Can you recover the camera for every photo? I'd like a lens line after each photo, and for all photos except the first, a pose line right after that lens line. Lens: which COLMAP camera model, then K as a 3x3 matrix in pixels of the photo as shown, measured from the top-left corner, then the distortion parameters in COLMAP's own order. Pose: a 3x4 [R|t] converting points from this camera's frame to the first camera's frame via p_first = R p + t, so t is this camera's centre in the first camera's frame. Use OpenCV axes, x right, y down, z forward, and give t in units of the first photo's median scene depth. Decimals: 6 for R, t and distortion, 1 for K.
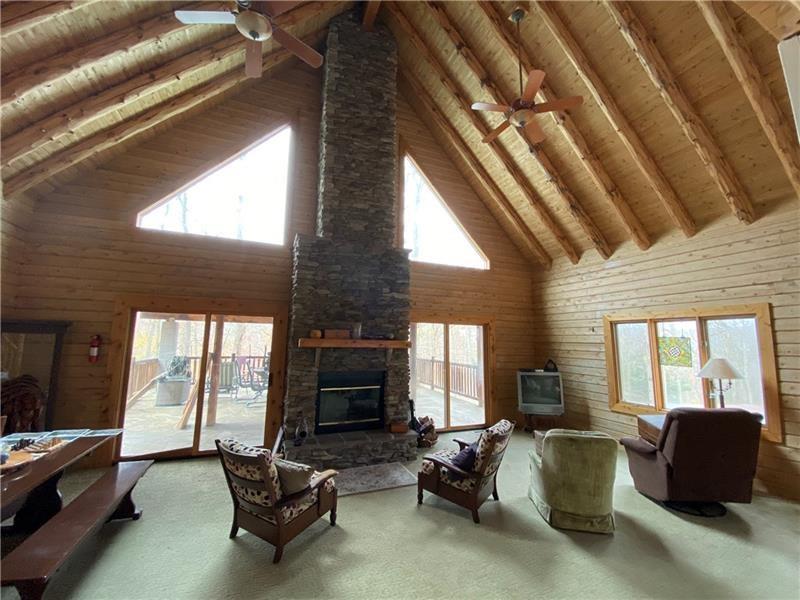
lens RADIAL K [[321.6, 0, 400.0], [0, 321.6, 300.0], [0, 0, 1]] dist [0.021006, -0.022466]
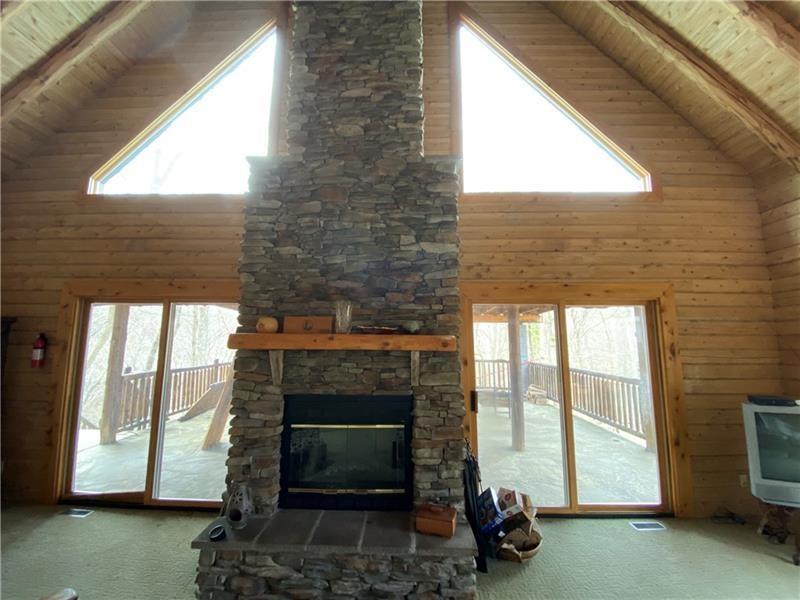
lens RADIAL K [[321.6, 0, 400.0], [0, 321.6, 300.0], [0, 0, 1]] dist [0.021006, -0.022466]
pose [[0.916502, -0.060786, -0.395385, 0.145791], [0.060061, 0.998093, -0.014225, 0.074918], [0.395496, -0.010709, 0.918405, 0.521830]]
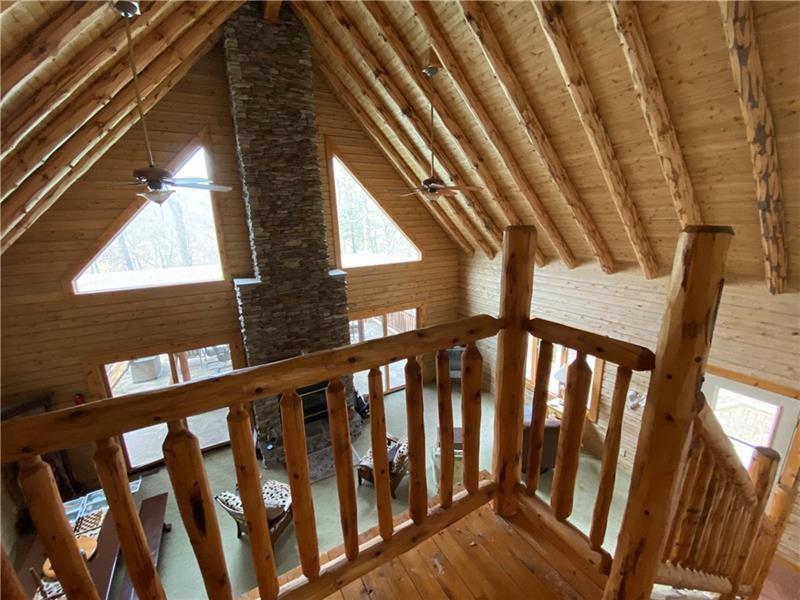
lens RADIAL K [[314.9, 0, 402.3], [0, 314.9, 295.3], [0, 0, 1]] dist [0.021427, -0.026920]
pose [[0.990319, -0.074517, 0.117111, 0.100274], [0.029019, 0.936187, 0.350303, -0.489568], [-0.135741, -0.343513, 0.929286, -0.071264]]
